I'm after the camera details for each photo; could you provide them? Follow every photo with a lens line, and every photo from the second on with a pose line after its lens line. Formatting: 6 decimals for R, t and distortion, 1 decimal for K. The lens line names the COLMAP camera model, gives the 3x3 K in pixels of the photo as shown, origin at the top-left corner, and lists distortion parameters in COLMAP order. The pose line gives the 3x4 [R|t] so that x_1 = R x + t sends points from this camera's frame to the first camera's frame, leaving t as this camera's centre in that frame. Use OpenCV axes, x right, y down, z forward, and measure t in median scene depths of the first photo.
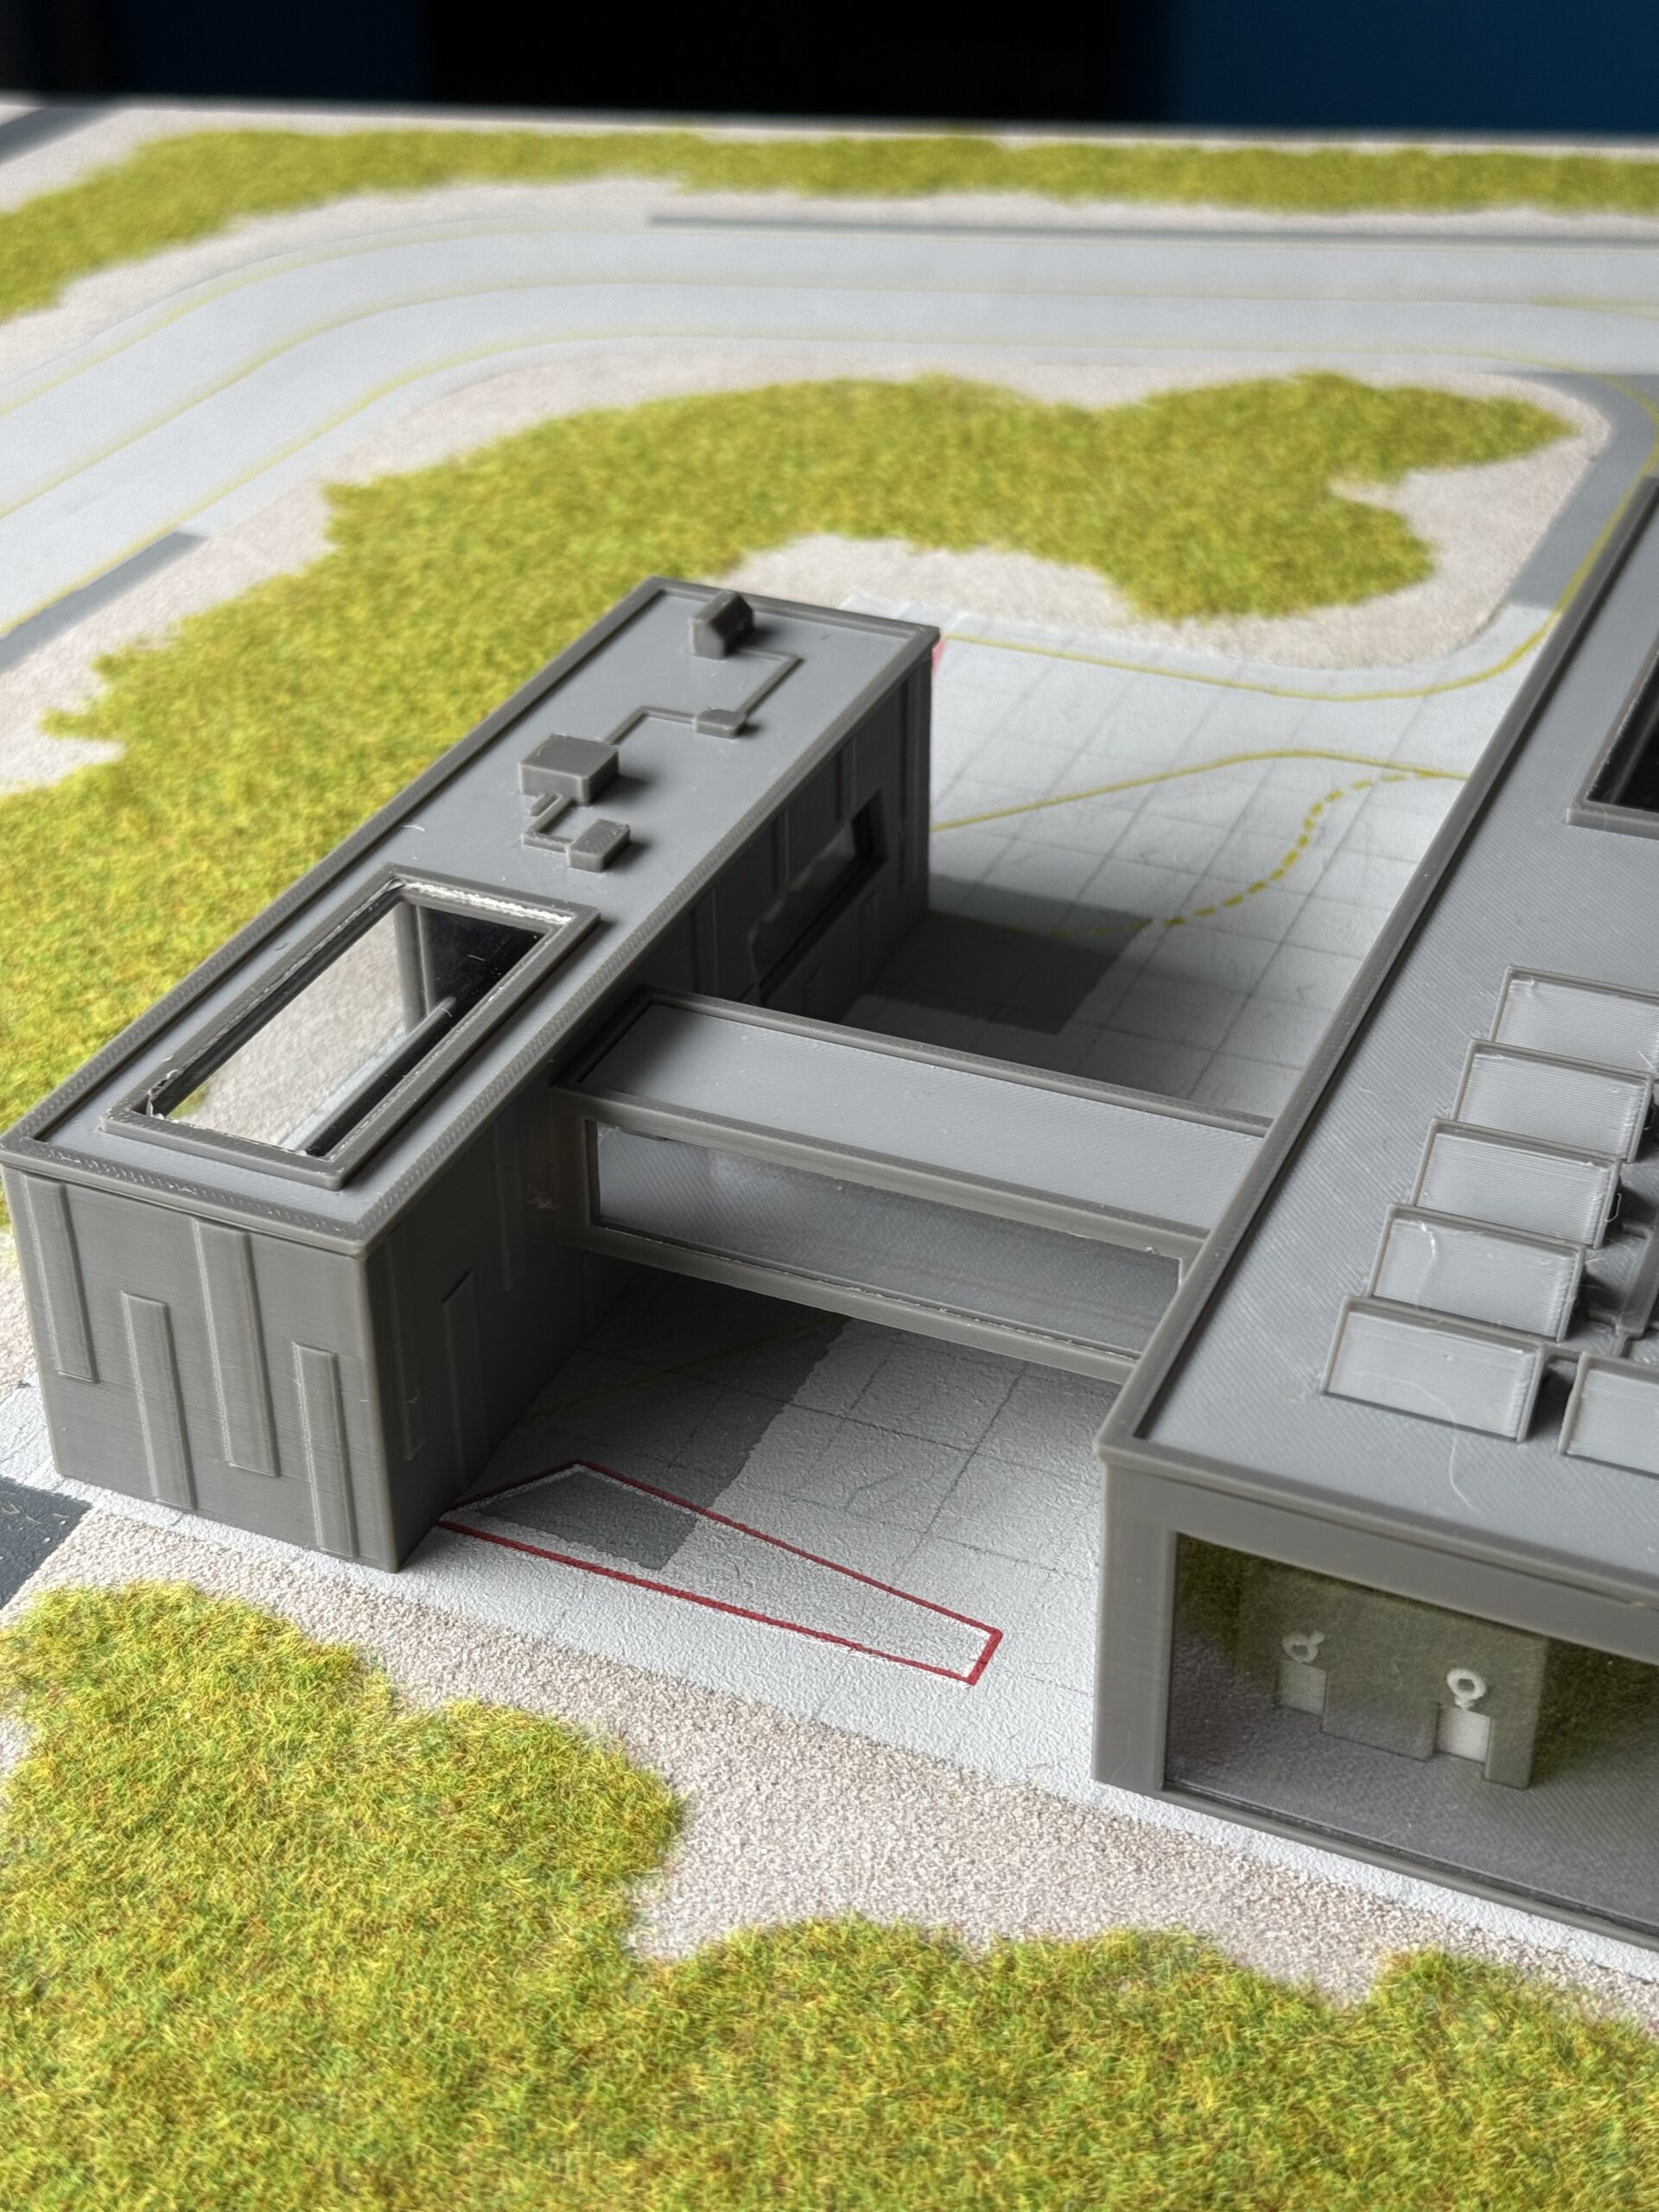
lens RADIAL K [[3223.5, 0, 781.8], [0, 3223.5, 1103.8], [0, 0, 1]] dist [0.094023, 0.000000]
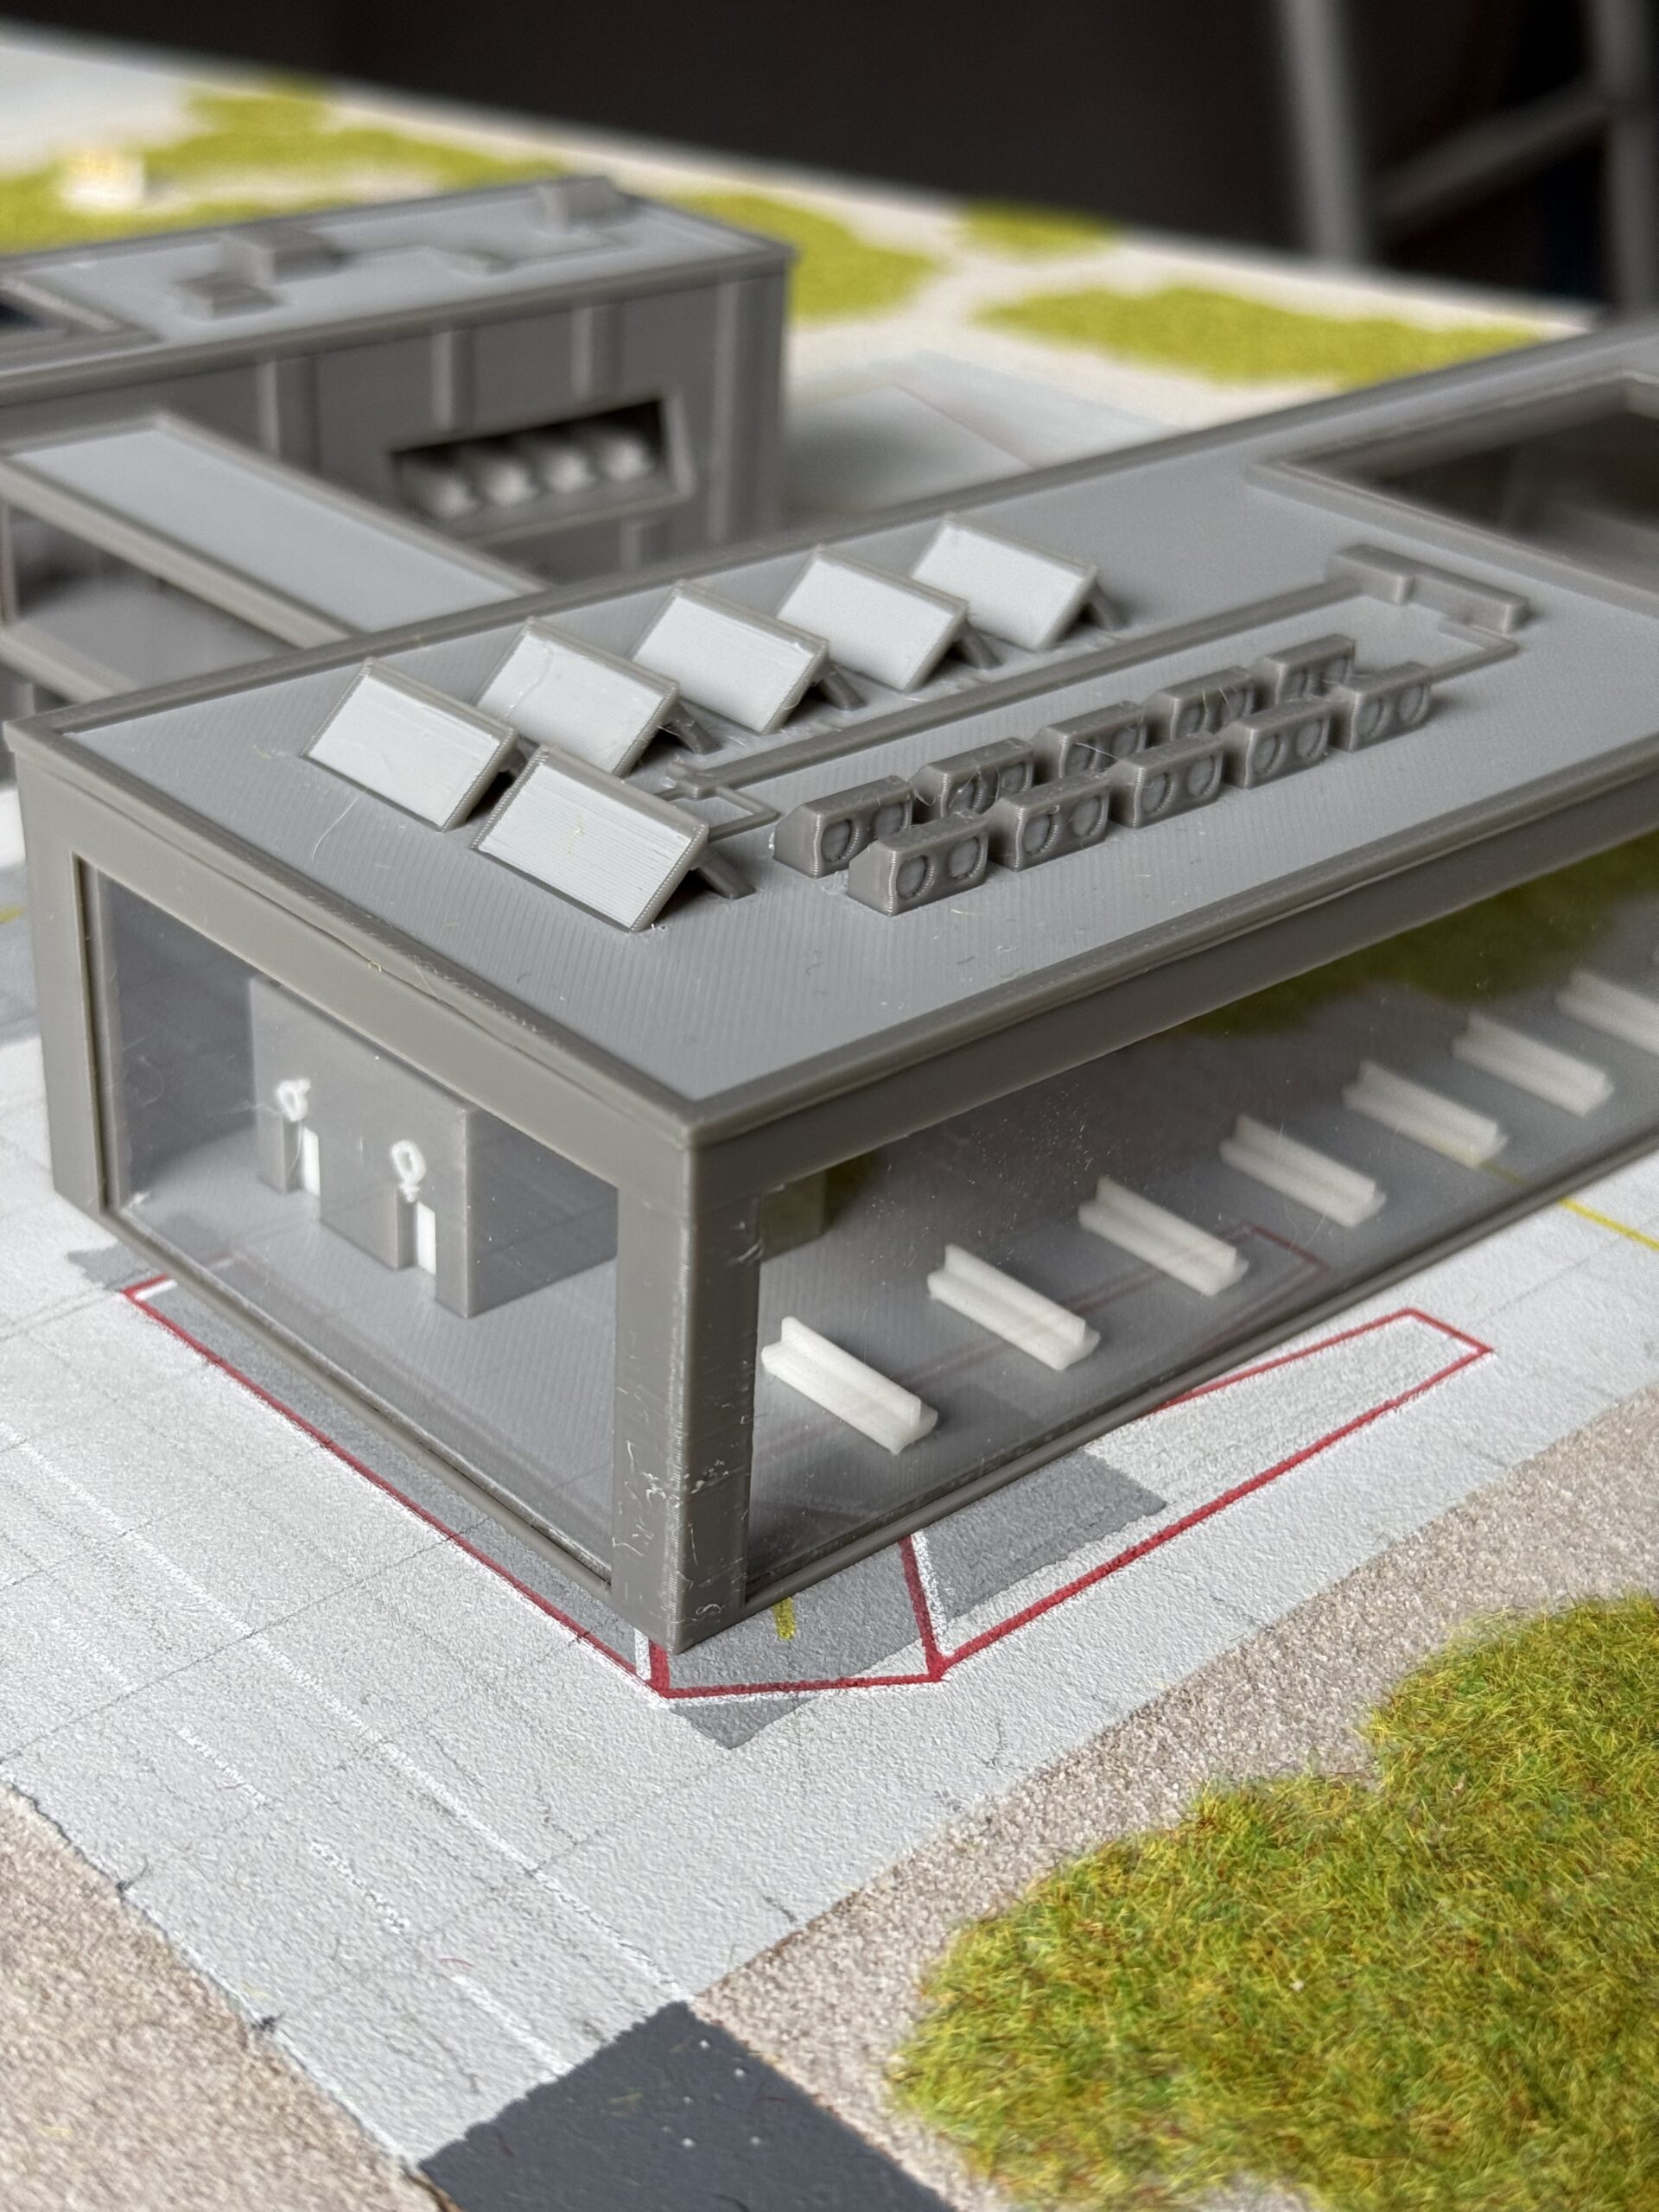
lens RADIAL K [[3223.5, 0, 805.6], [0, 3223.5, 1130.6], [0, 0, 1]] dist [0.094023, 0.000000]
pose [[0.370574, -0.413421, 0.831720, -0.549665], [0.462032, 0.858871, 0.221058, -0.104878], [-0.805730, 0.302363, 0.509289, 0.600382]]
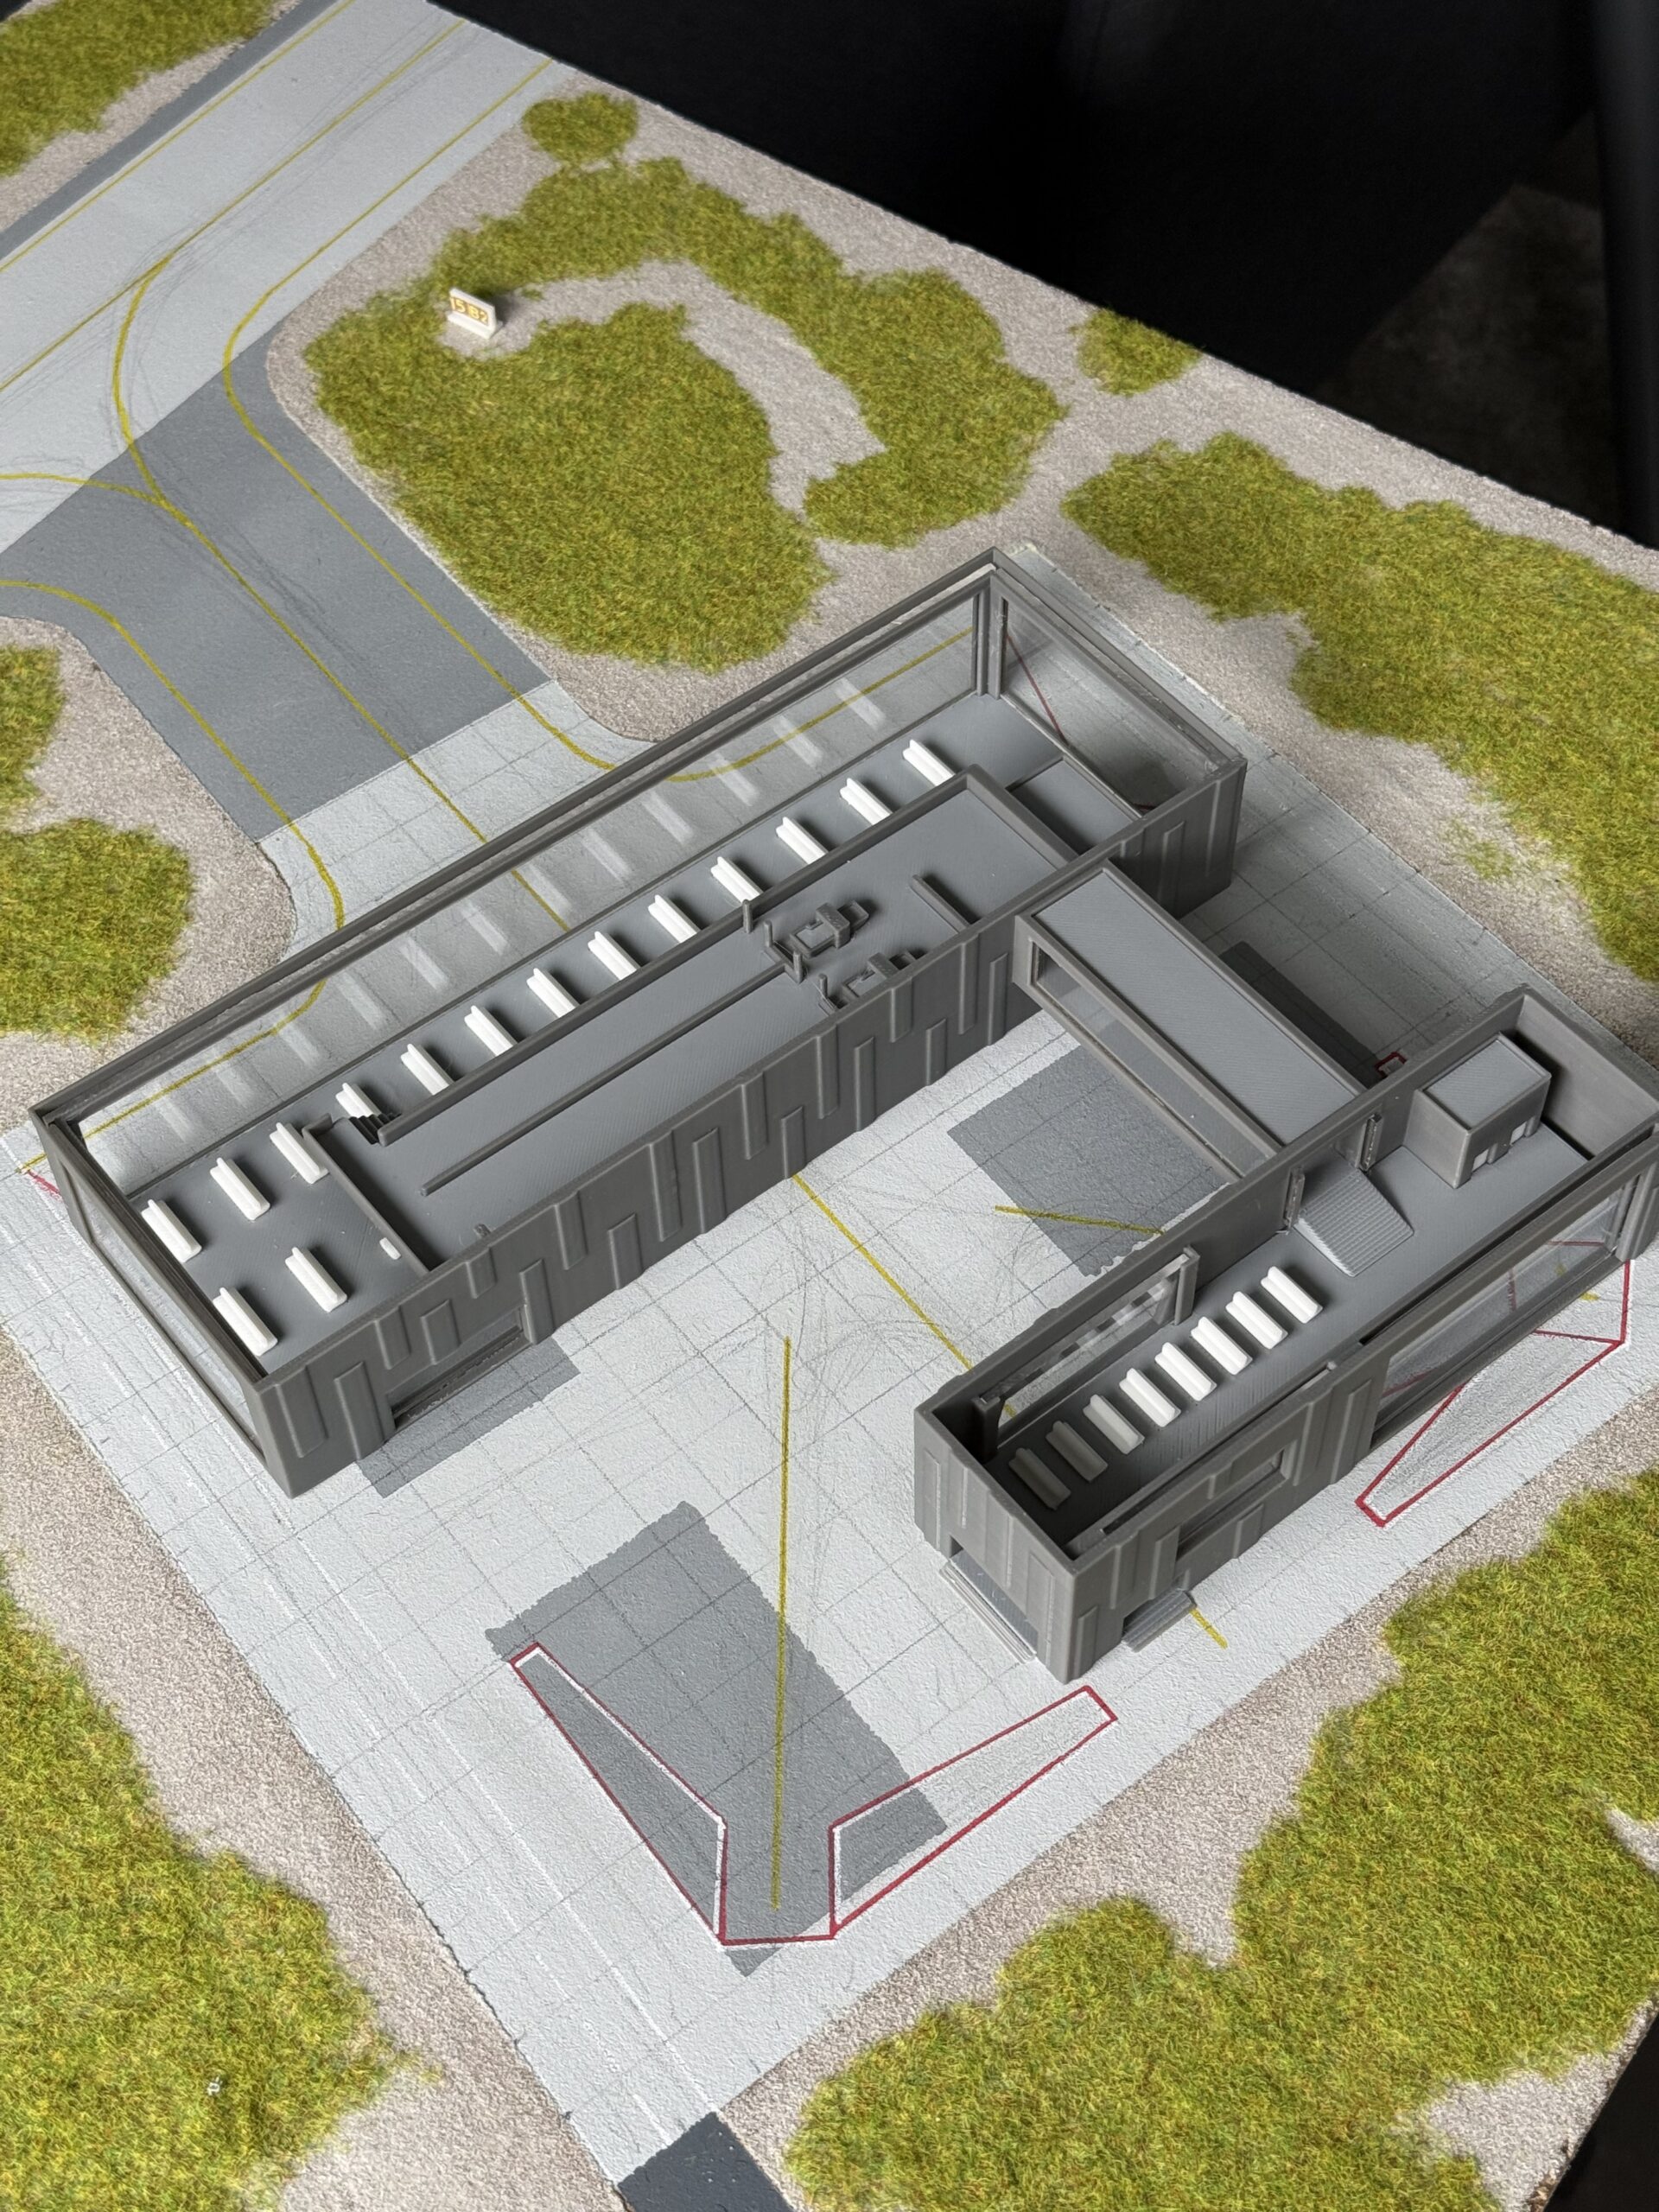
lens RADIAL K [[3223.5, 0, 831.1], [0, 3223.5, 1062.1], [0, 0, 1]] dist [0.094023, 0.000000]
pose [[0.468138, -0.707038, 0.530041, -0.594531], [0.492514, 0.706790, 0.507816, -0.894599], [-0.733673, 0.023324, 0.679102, -0.087923]]
